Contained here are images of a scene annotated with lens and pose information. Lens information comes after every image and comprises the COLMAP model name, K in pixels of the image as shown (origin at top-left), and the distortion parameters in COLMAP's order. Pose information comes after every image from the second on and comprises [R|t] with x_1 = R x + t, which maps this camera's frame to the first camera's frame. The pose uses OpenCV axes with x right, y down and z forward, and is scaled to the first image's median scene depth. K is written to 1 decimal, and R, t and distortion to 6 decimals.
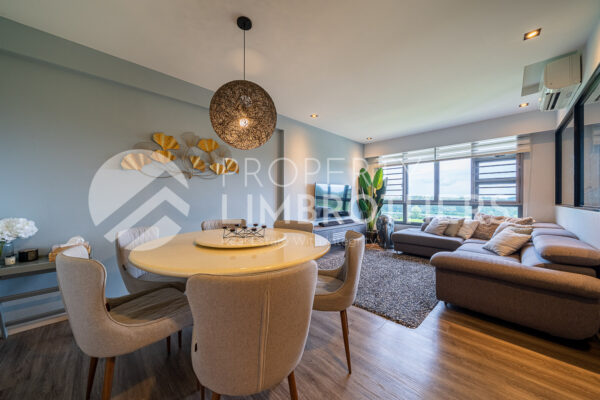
lens RADIAL K [[211.2, 0, 299.2], [0, 211.2, 197.3], [0, 0, 1]] dist [-0.000468, -0.000147]
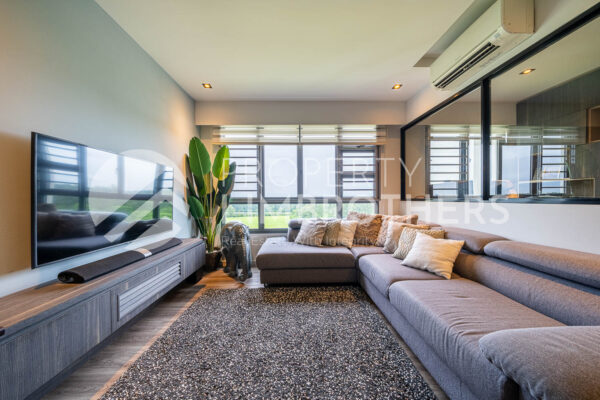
lens RADIAL K [[210.2, 0, 296.1], [0, 210.2, 201.5], [0, 0, 1]] dist [0.000593, 0.000051]
pose [[0.688331, -0.024057, 0.724998, 0.107726], [0.003001, 0.999536, 0.030318, 0.008619], [-0.725391, -0.018693, 0.688083, 0.559739]]
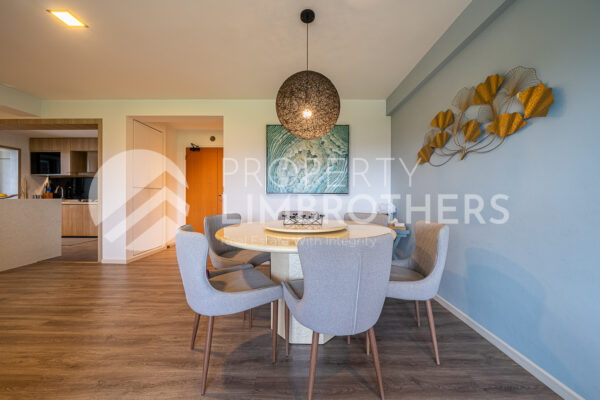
lens RADIAL K [[211.2, 0, 299.2], [0, 211.2, 197.3], [0, 0, 1]] dist [-0.000468, -0.000147]
pose [[-0.704101, -0.002473, -0.710095, 0.210874], [-0.000595, 0.999996, -0.002893, 0.024024], [0.710099, -0.001614, -0.704100, 0.733244]]
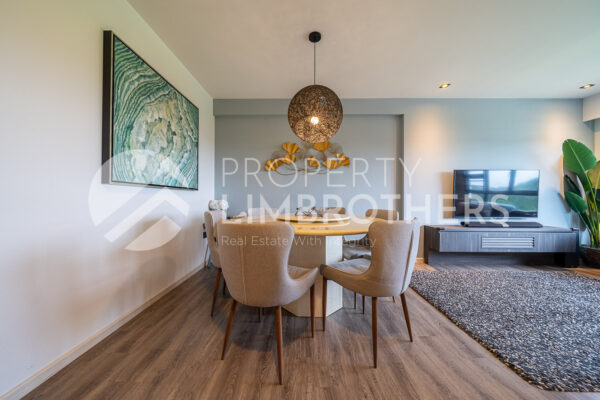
lens RADIAL K [[211.2, 0, 299.2], [0, 211.2, 197.3], [0, 0, 1]] dist [-0.000468, -0.000147]
pose [[0.706456, -0.005929, -0.707732, 0.223097], [0.000909, 0.999972, -0.007469, 0.038430], [0.707757, 0.004633, 0.706441, 0.044310]]
